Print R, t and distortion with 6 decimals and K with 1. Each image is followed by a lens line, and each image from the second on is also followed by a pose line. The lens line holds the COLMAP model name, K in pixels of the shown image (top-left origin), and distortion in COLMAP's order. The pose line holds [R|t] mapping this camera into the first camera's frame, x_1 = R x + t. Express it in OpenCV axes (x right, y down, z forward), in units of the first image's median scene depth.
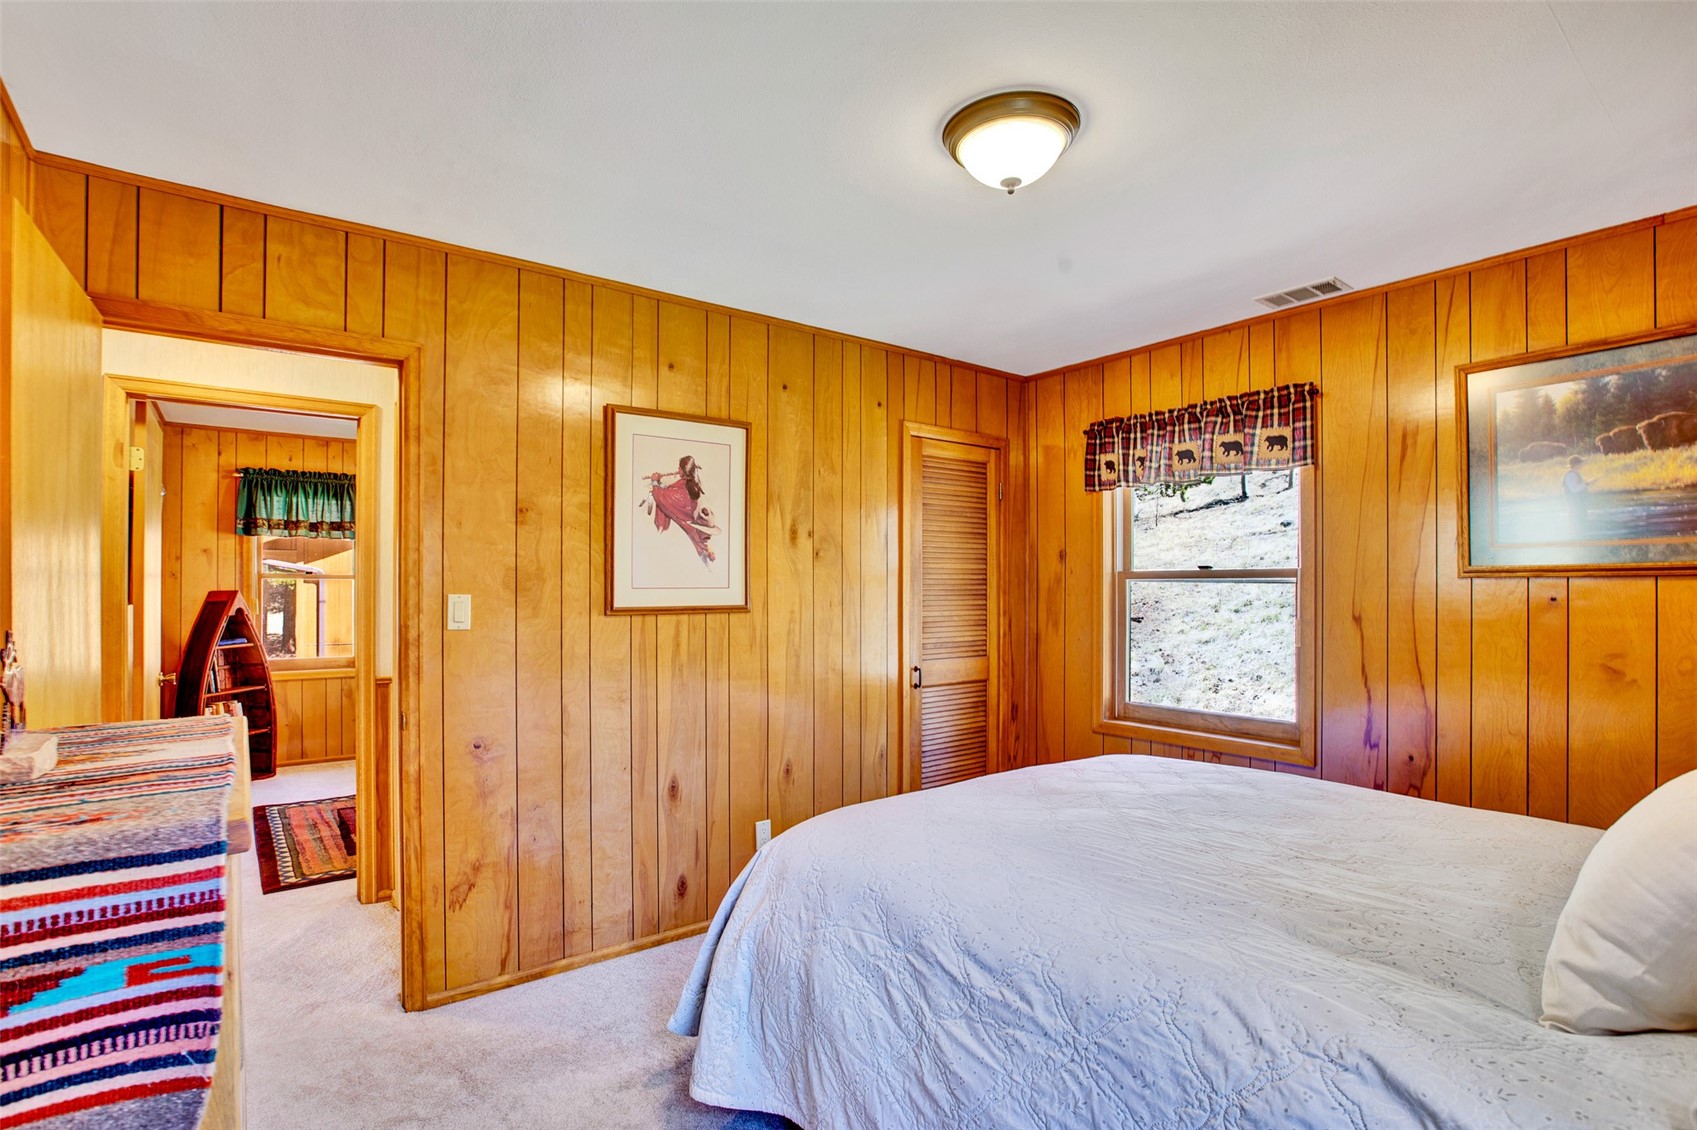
lens RADIAL K [[831.0, 0, 846.5], [0, 831.0, 581.5], [0, 0, 1]] dist [-0.033853, -0.000099]
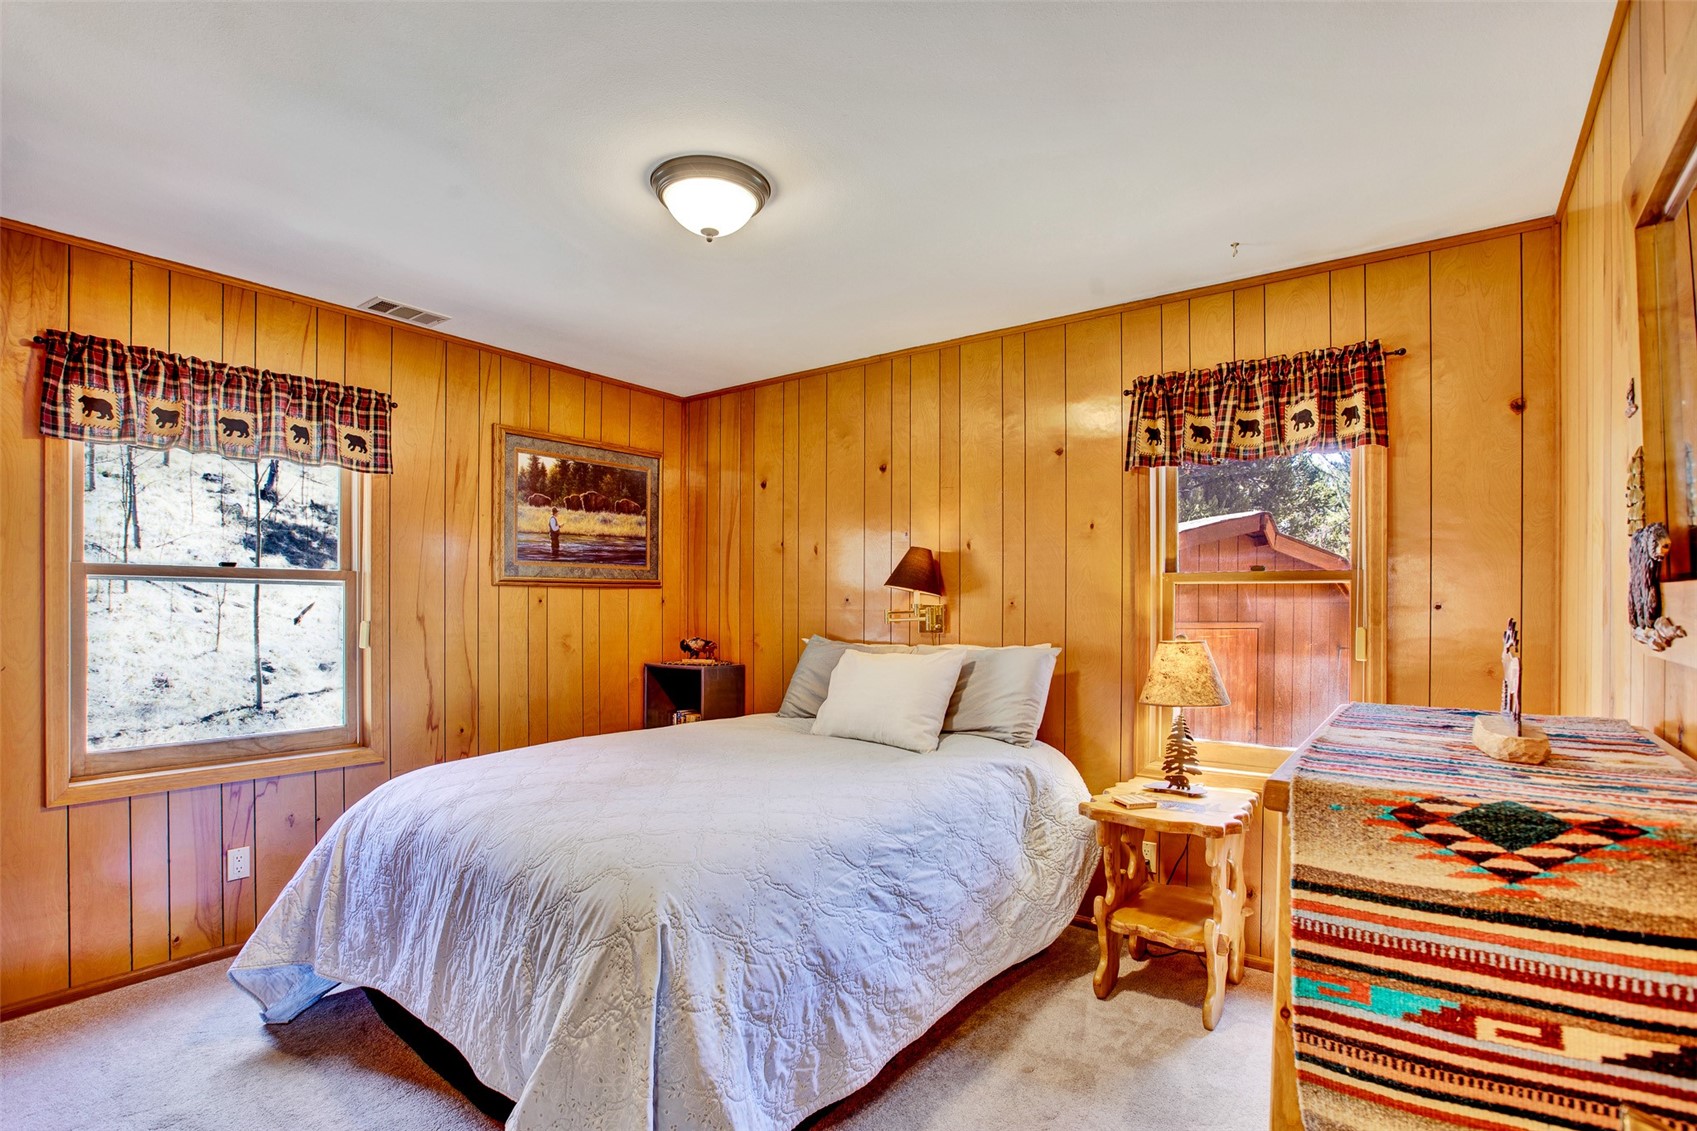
lens RADIAL K [[810.7, 0, 848.2], [0, 810.7, 609.7], [0, 0, 1]] dist [-0.000412, 0.000047]
pose [[-0.261358, -0.006563, 0.965220, -0.601711], [-0.010189, 0.999940, 0.004040, 0.022450], [-0.965188, -0.008778, -0.261409, 0.712622]]
